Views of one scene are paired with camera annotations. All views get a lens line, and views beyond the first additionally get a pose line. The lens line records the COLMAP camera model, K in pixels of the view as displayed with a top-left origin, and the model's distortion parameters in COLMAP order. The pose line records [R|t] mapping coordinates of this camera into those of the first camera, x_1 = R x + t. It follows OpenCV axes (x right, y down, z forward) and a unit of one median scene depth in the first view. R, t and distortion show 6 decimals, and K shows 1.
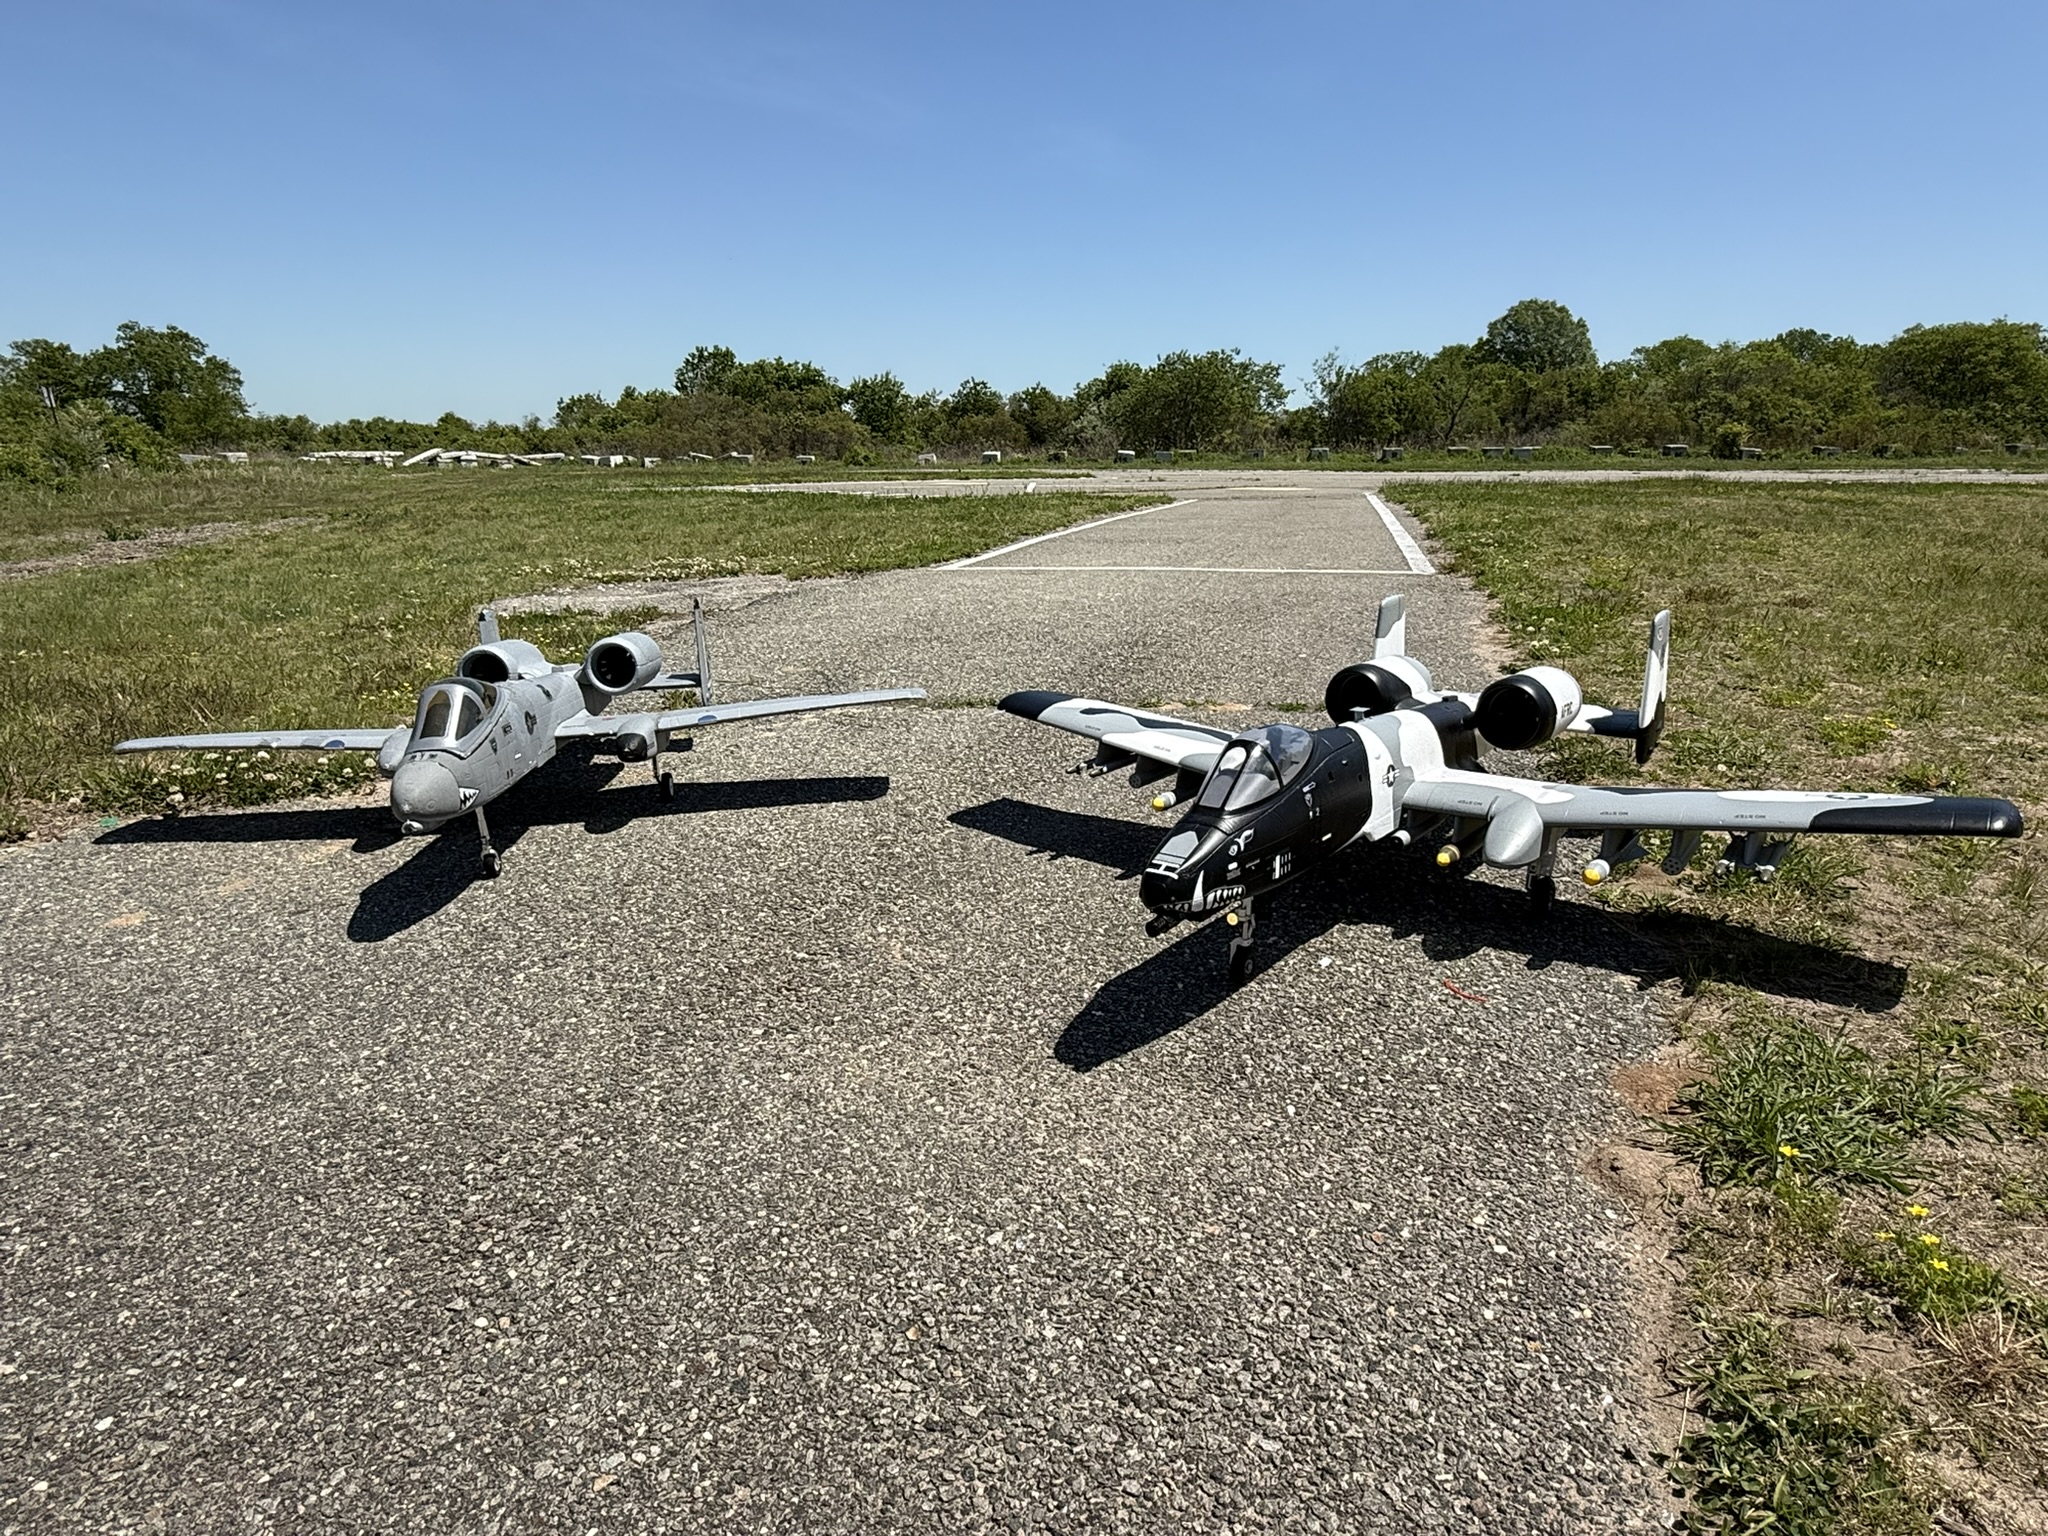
lens RADIAL K [[1212.5, 0, 1032.5], [0, 1212.5, 783.1], [0, 0, 1]] dist [0.000893, -0.000283]
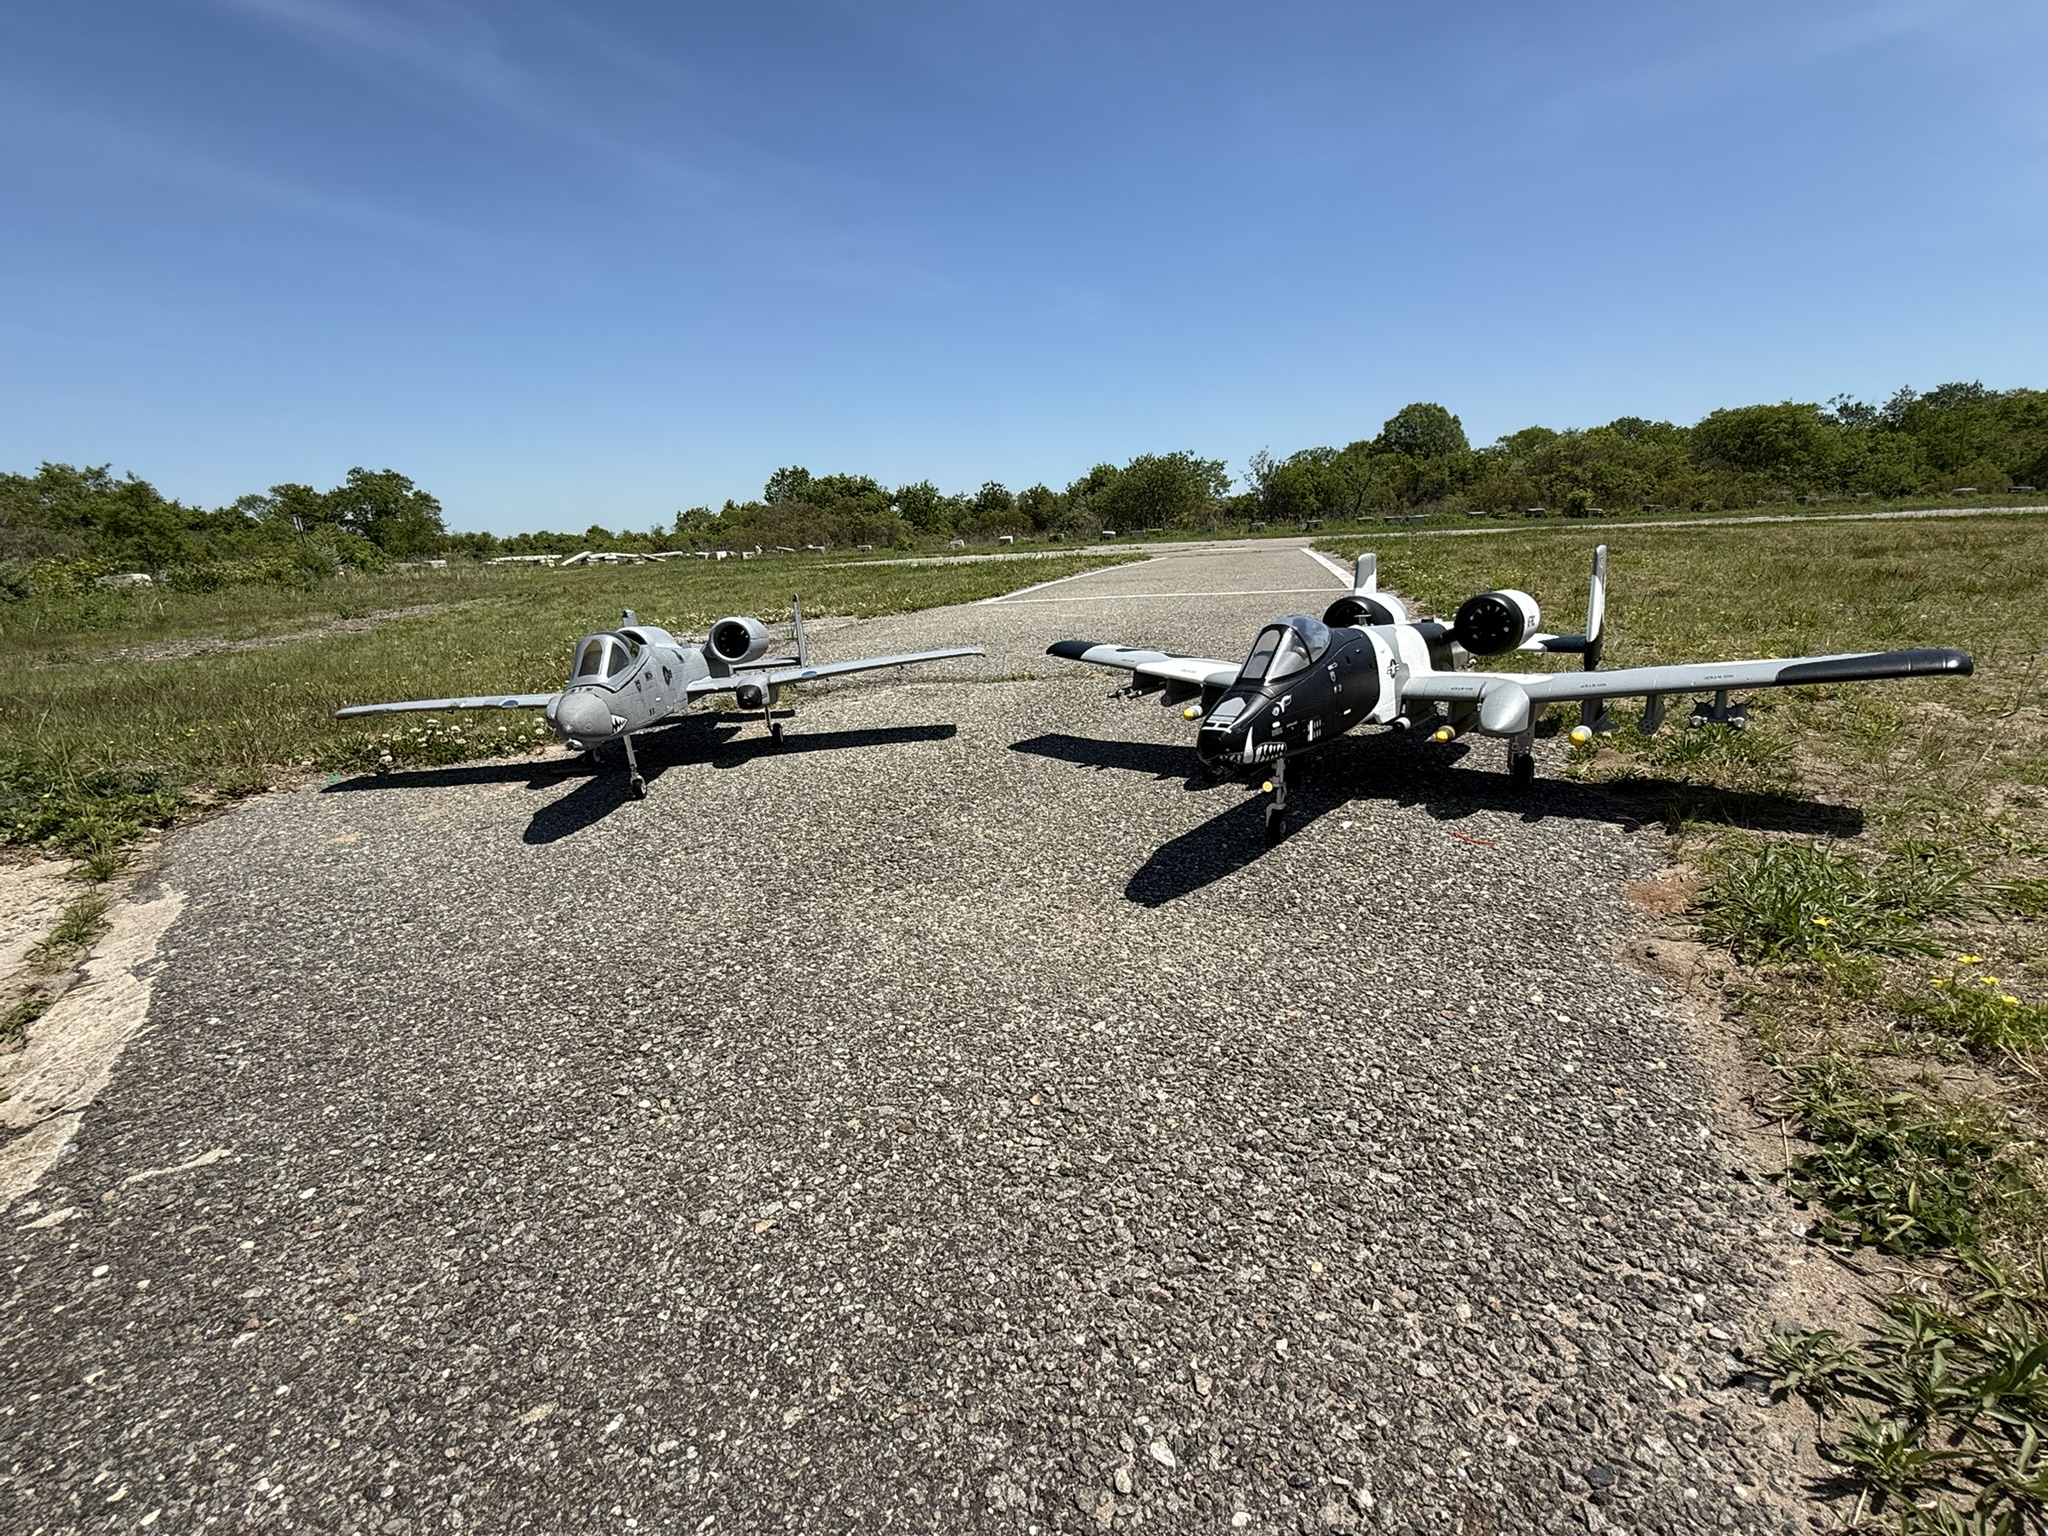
lens RADIAL K [[928.4, 0, 1022.4], [0, 928.4, 776.2], [0, 0, 1]] dist [0.002063, -0.001050]
pose [[0.999097, -0.035463, -0.023391, -0.048797], [0.035050, 0.999226, -0.017838, 0.106220], [0.024006, 0.017002, 0.999567, 0.095372]]
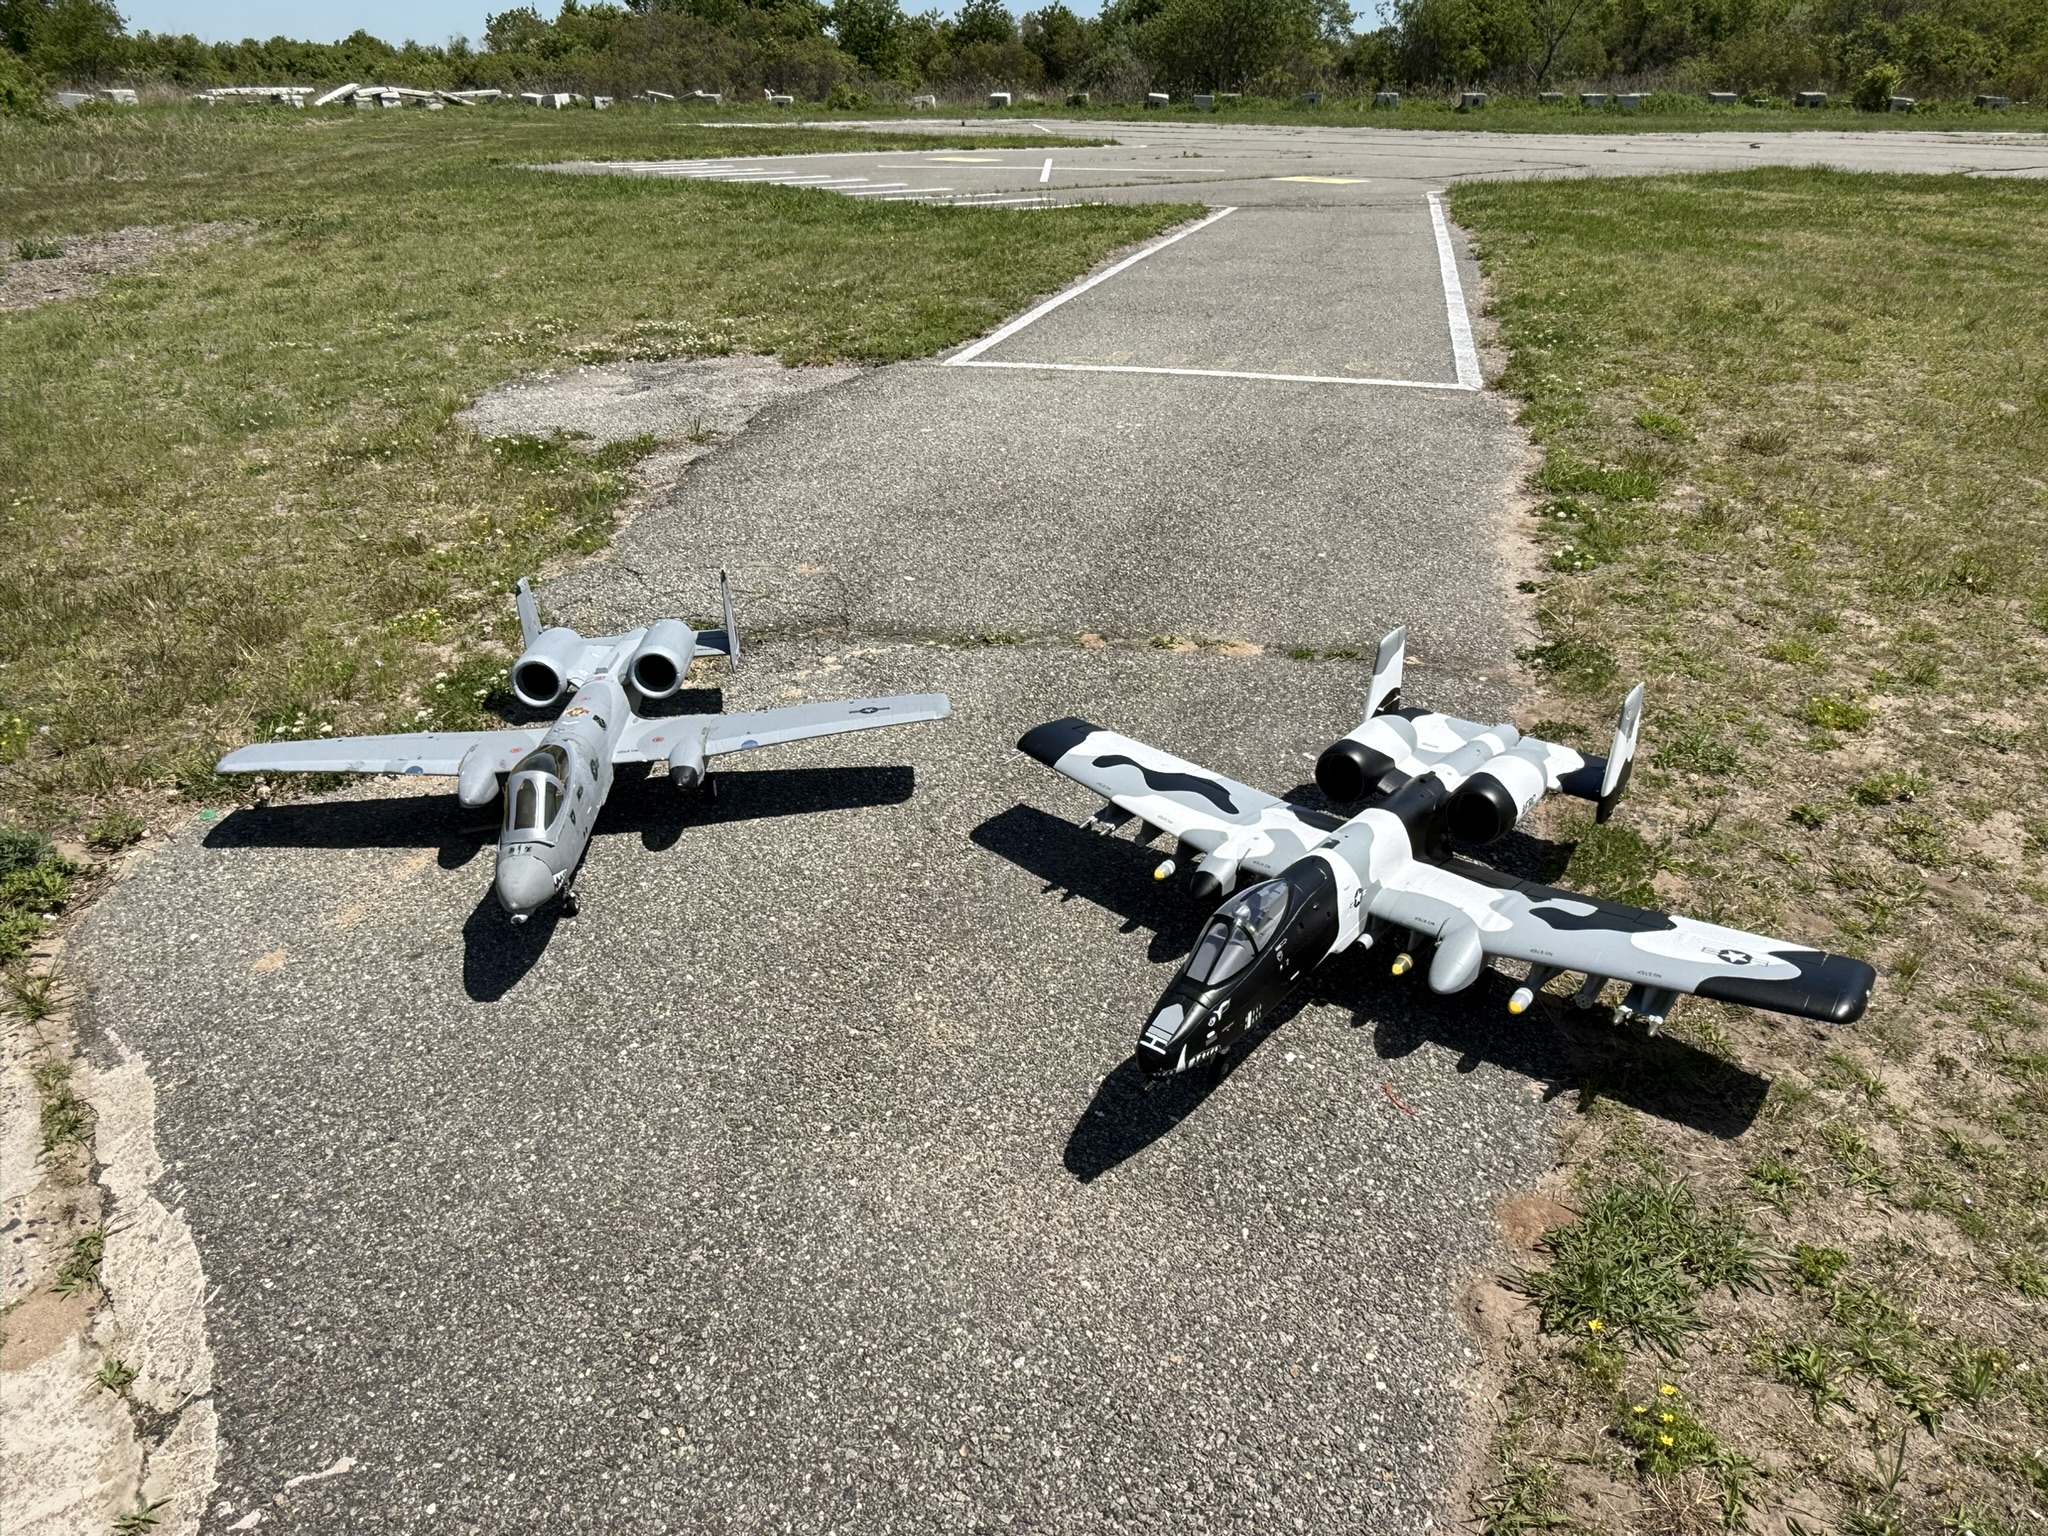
lens RADIAL K [[1317.5, 0, 1019.4], [0, 1317.5, 777.1], [0, 0, 1]] dist [-0.002684, 0.003987]
pose [[0.999796, 0.014129, -0.014427, -0.012273], [-0.010515, 0.974215, 0.225377, -0.415154], [0.017240, -0.225179, 0.974165, -0.214298]]
